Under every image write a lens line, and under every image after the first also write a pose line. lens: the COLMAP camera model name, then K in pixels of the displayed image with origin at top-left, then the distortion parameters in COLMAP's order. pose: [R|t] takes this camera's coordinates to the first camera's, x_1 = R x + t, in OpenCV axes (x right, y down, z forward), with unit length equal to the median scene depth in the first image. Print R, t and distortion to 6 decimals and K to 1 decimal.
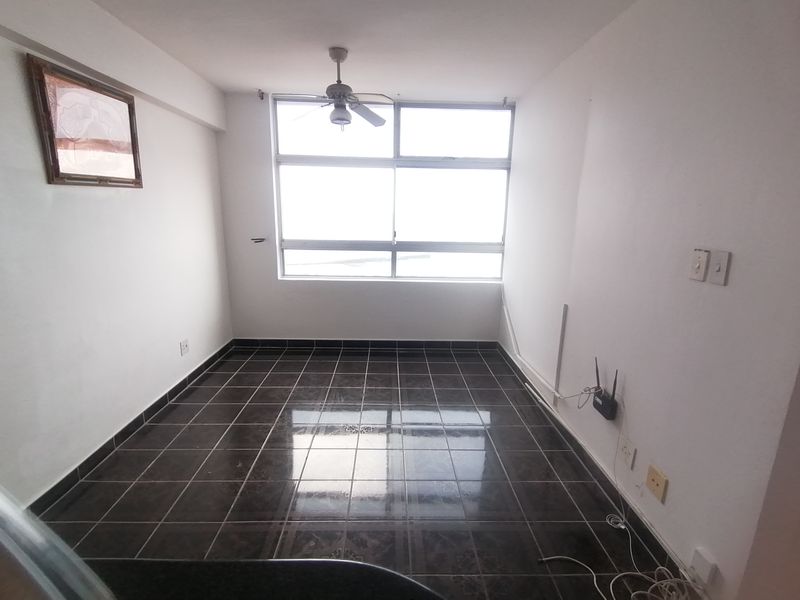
lens RADIAL K [[407.7, 0, 397.6], [0, 407.7, 302.3], [0, 0, 1]] dist [0.029718, -0.000154]
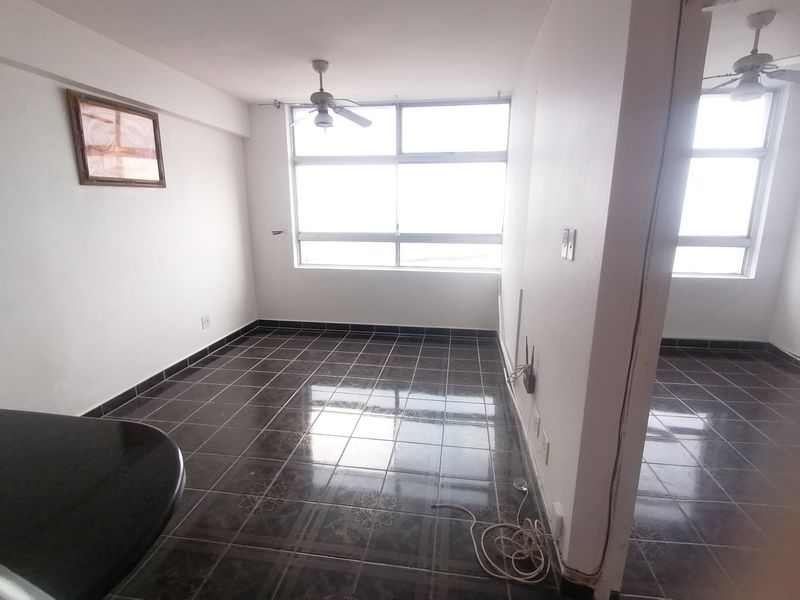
lens RADIAL K [[407.7, 0, 397.6], [0, 407.7, 302.3], [0, 0, 1]] dist [0.029718, -0.000154]
pose [[0.983633, 0.024321, -0.178535, 0.203619], [-0.023852, 0.999704, 0.004773, 0.029457], [0.178598, -0.000437, 0.983922, -0.058635]]
